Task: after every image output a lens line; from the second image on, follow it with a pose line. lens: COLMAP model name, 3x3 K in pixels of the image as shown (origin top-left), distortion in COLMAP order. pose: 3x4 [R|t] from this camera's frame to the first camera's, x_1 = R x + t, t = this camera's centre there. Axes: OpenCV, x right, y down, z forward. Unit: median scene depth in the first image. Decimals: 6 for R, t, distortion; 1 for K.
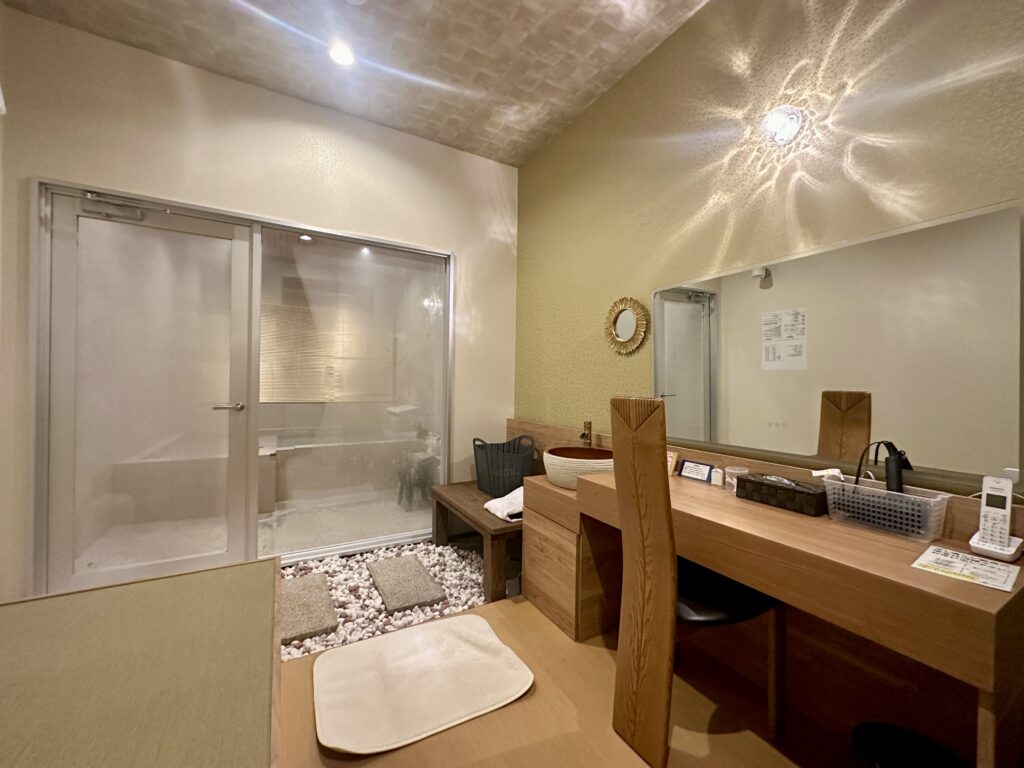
lens RADIAL K [[405.4, 0, 512.0], [0, 405.4, 384.0], [0, 0, 1]] dist [-0.000544, -0.000312]
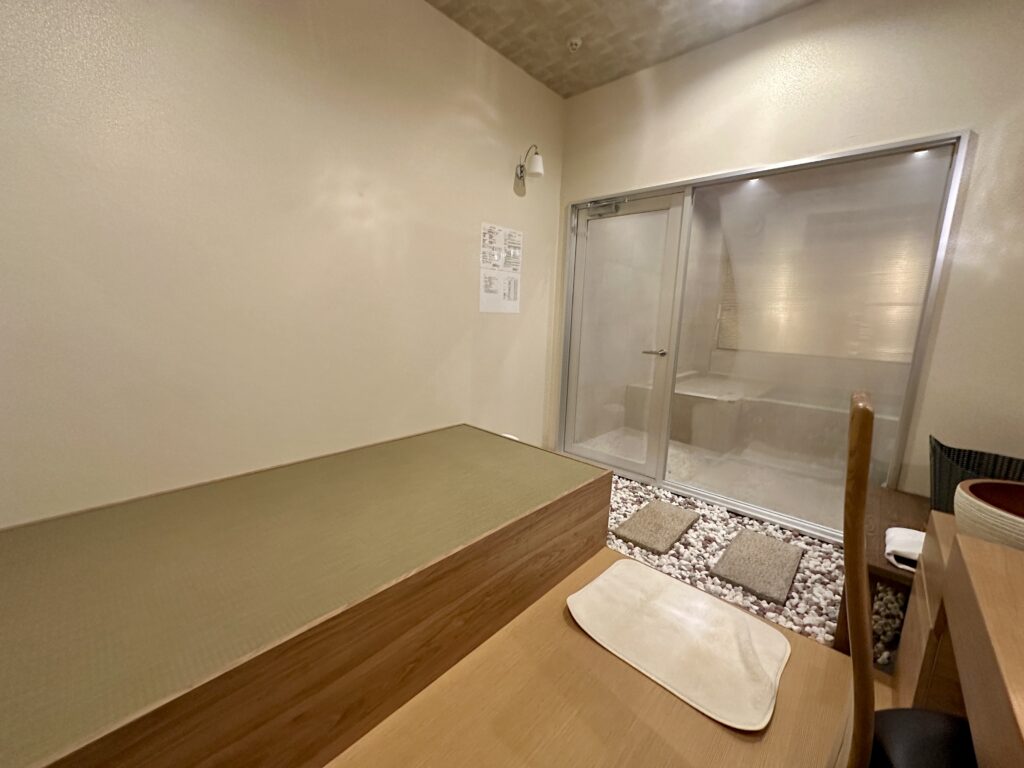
lens RADIAL K [[405.4, 0, 512.0], [0, 405.4, 384.0], [0, 0, 1]] dist [-0.000544, -0.000312]
pose [[0.311785, 0.157720, -0.936971, 0.366505], [-0.033936, 0.987346, 0.154907, -0.026687], [0.949546, -0.016501, 0.313192, 0.218371]]
